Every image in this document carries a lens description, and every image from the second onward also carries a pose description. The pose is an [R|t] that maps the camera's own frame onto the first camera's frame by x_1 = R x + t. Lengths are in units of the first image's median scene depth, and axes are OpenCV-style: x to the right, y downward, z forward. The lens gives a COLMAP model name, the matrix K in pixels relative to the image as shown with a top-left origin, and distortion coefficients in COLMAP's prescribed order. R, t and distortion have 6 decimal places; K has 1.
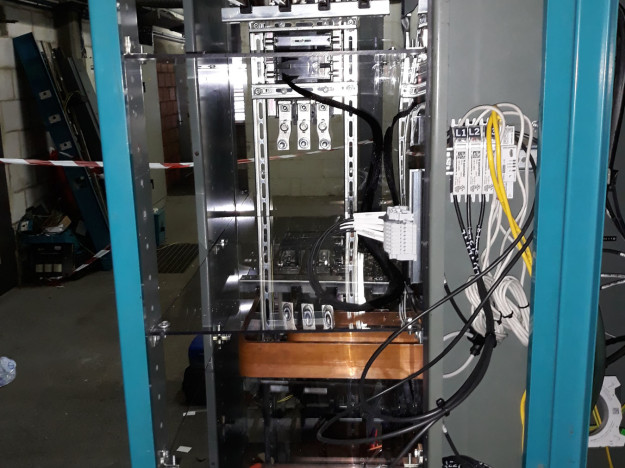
lens RADIAL K [[681.3, 0, 312.5], [0, 681.3, 234.0], [0, 0, 1]] dist [0.128736, -0.332284]
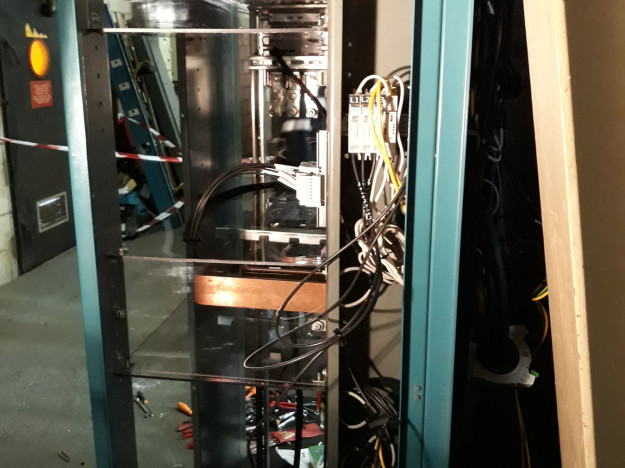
lens RADIAL K [[681.3, 0, 312.5], [0, 681.3, 234.0], [0, 0, 1]] dist [0.128736, -0.332284]
pose [[0.992790, 0.054570, -0.106724, 0.152218], [-0.050970, 0.998045, 0.036179, 0.024506], [0.108490, -0.030479, 0.993630, -0.105622]]
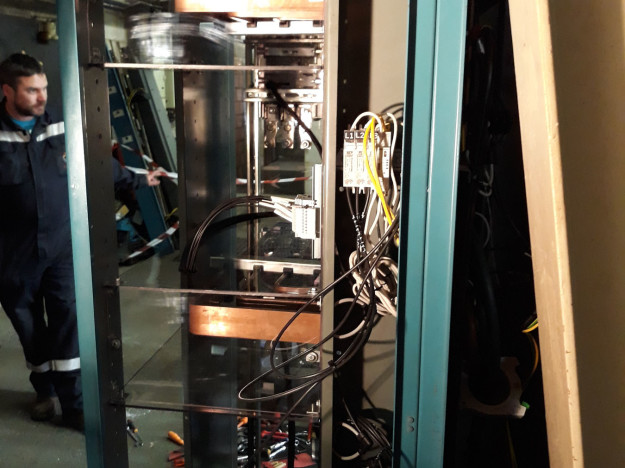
lens RADIAL K [[681.3, 0, 312.5], [0, 681.3, 234.0], [0, 0, 1]] dist [0.128736, -0.332284]
pose [[0.993728, 0.057339, -0.096003, 0.149347], [-0.057879, 0.998319, -0.002855, 0.018821], [0.095678, 0.008394, 0.995377, -0.117848]]
